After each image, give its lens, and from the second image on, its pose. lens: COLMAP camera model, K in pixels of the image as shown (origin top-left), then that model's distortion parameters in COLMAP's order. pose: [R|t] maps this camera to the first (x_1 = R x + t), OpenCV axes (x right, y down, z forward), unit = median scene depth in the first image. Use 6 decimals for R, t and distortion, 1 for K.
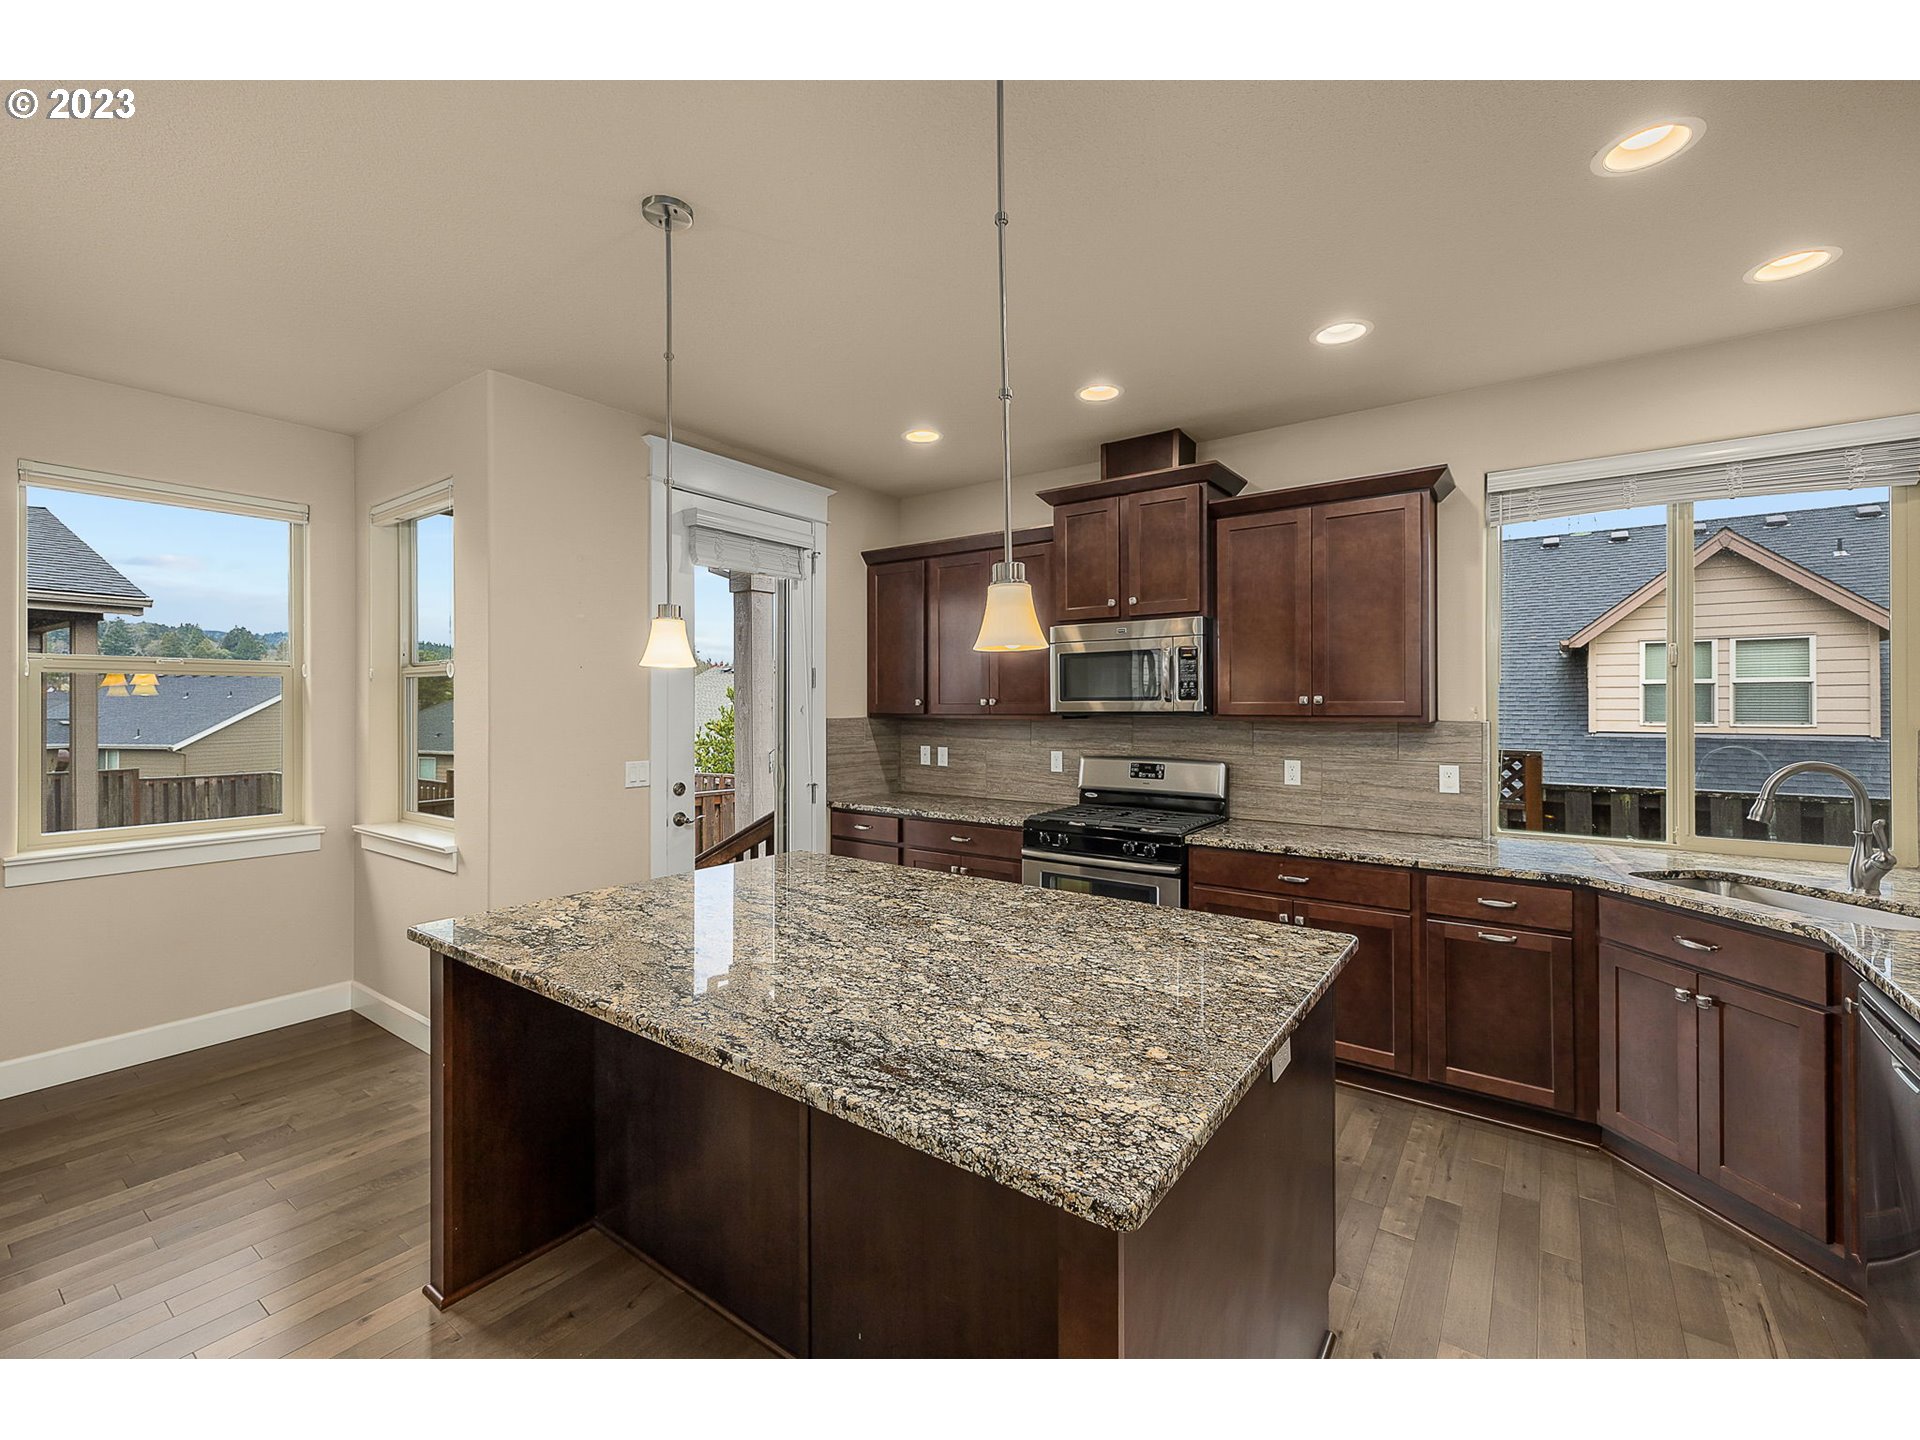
lens RADIAL K [[799.6, 0, 954.8], [0, 799.6, 699.1], [0, 0, 1]] dist [0.006273, -0.000221]
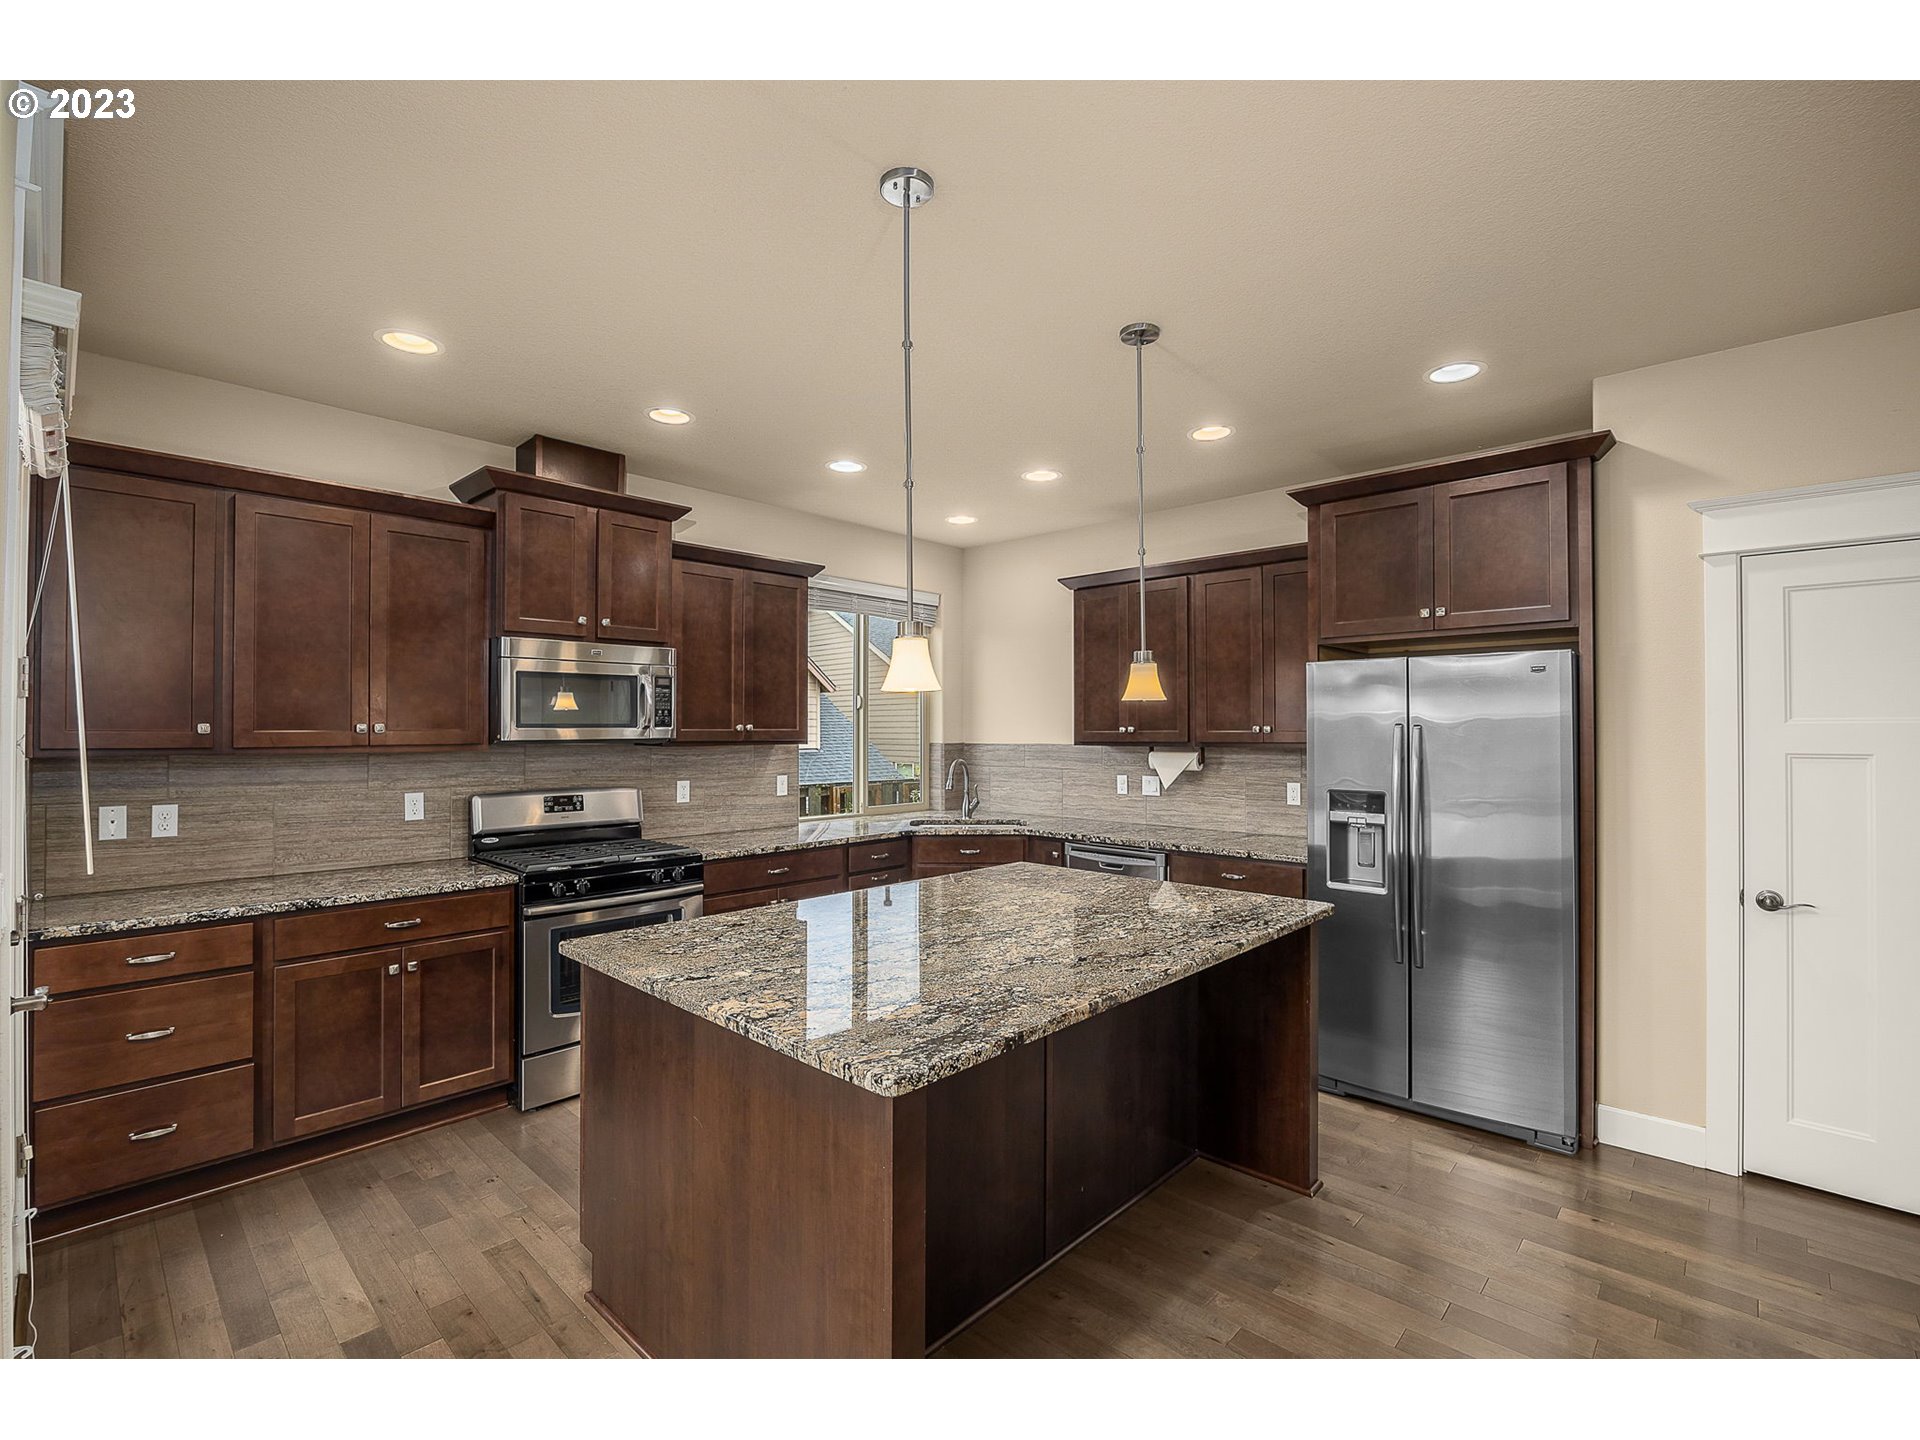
lens RADIAL K [[861.6, 0, 941.3], [0, 861.6, 715.0], [0, 0, 1]] dist [-0.015191, 0.001109]
pose [[0.145714, 0.018185, 0.989160, -0.762116], [-0.007072, 0.999825, -0.017339, 0.002115], [-0.989301, -0.004469, 0.145817, 0.482591]]
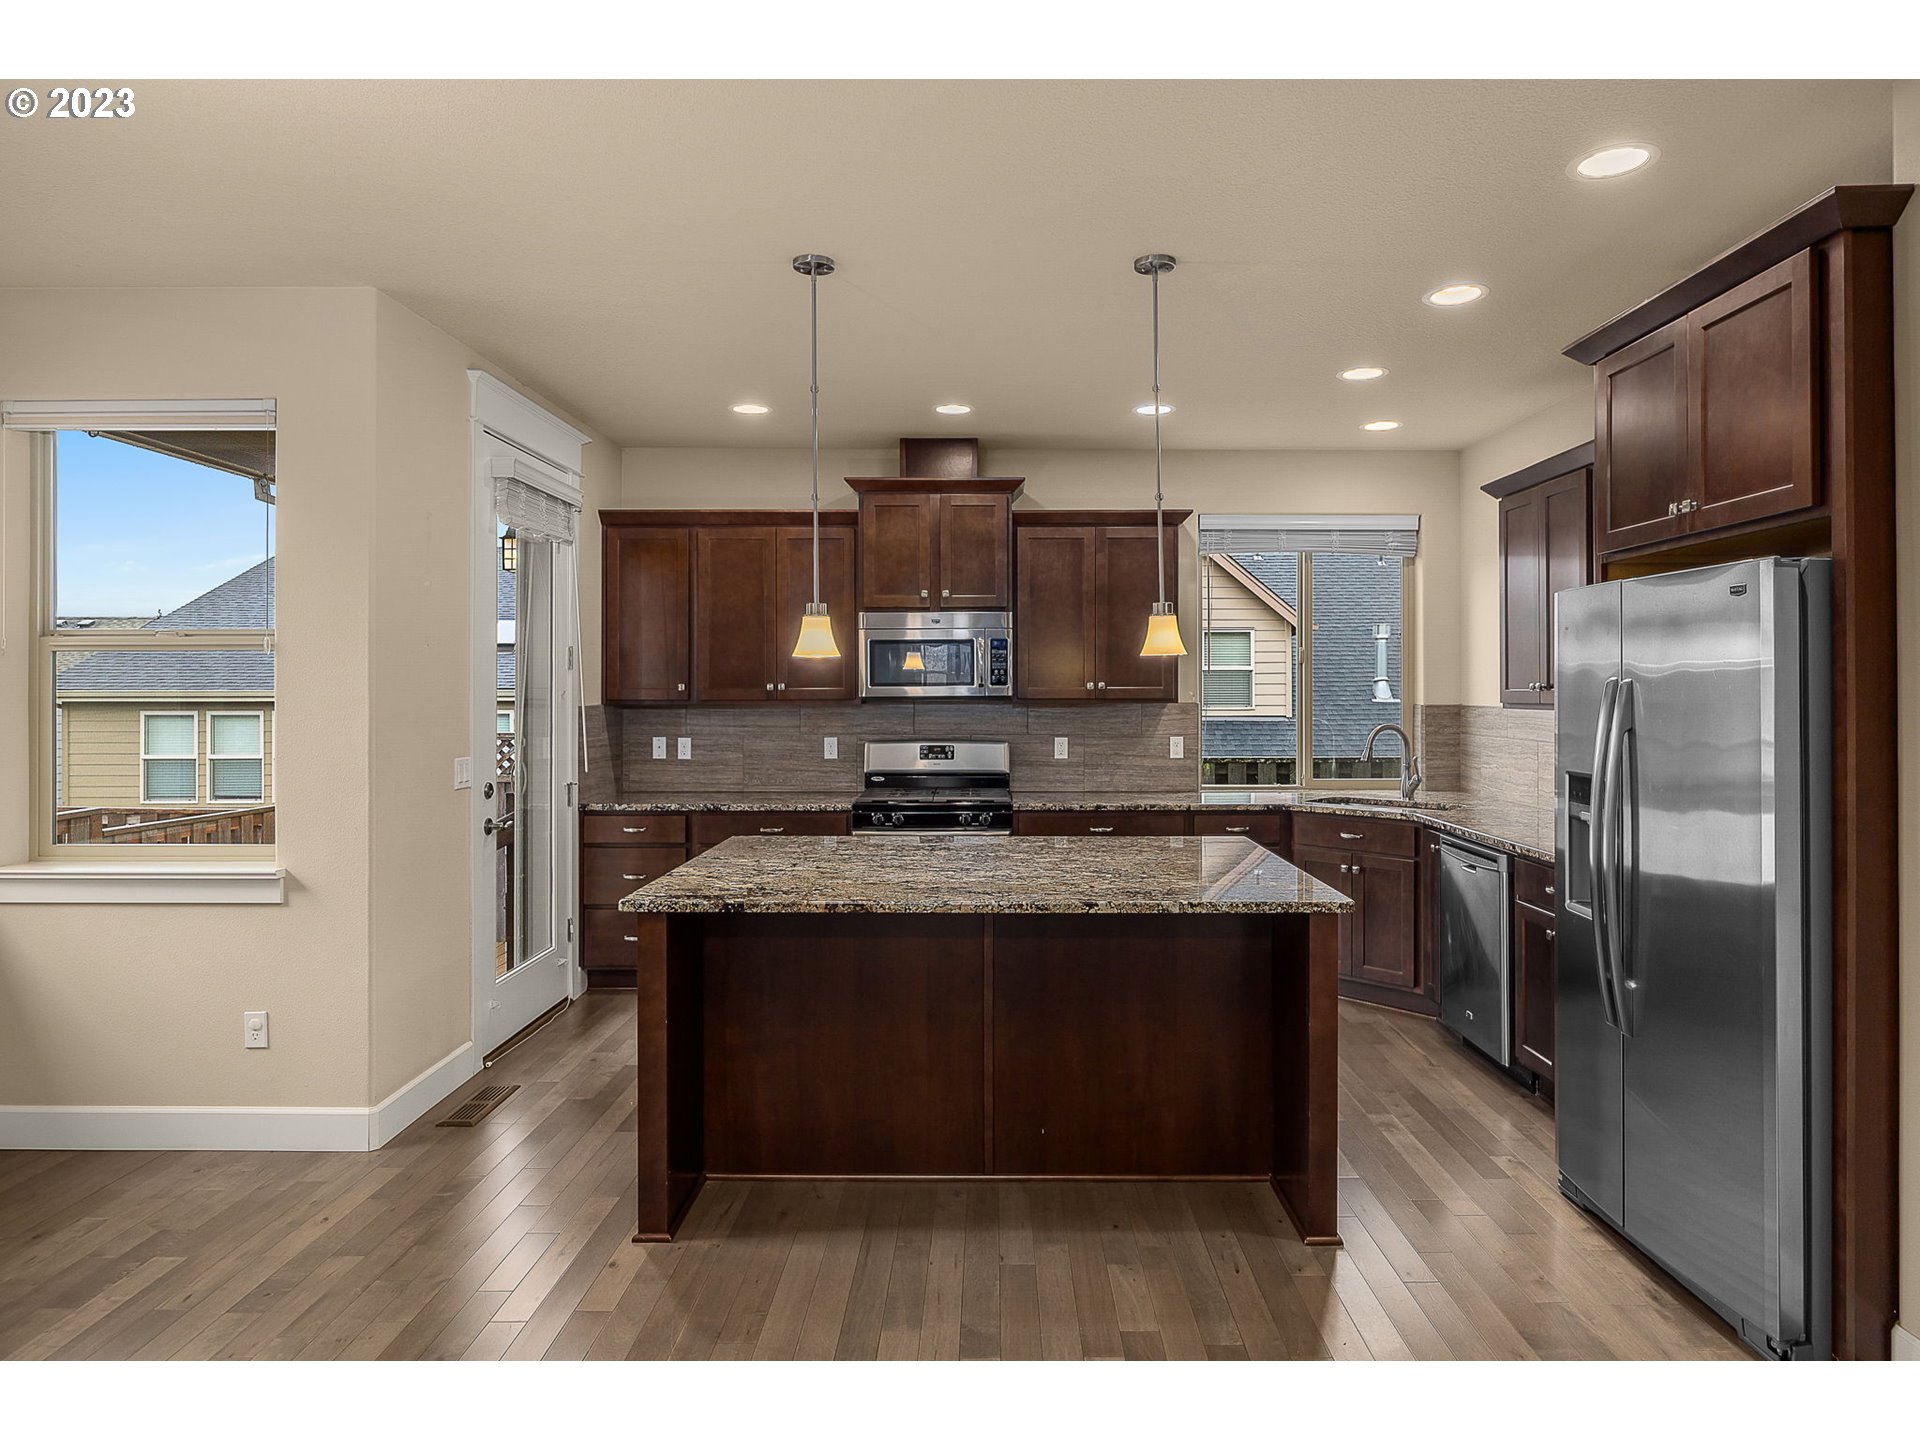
lens RADIAL K [[1110.6, 0, 969.3], [0, 1110.6, 673.1], [0, 0, 1]] dist [-0.002340, -0.000951]
pose [[0.819187, 0.009240, 0.573453, -0.639496], [-0.004710, 0.999945, -0.009385, -0.001459], [-0.573508, 0.004987, 0.819185, -0.255274]]
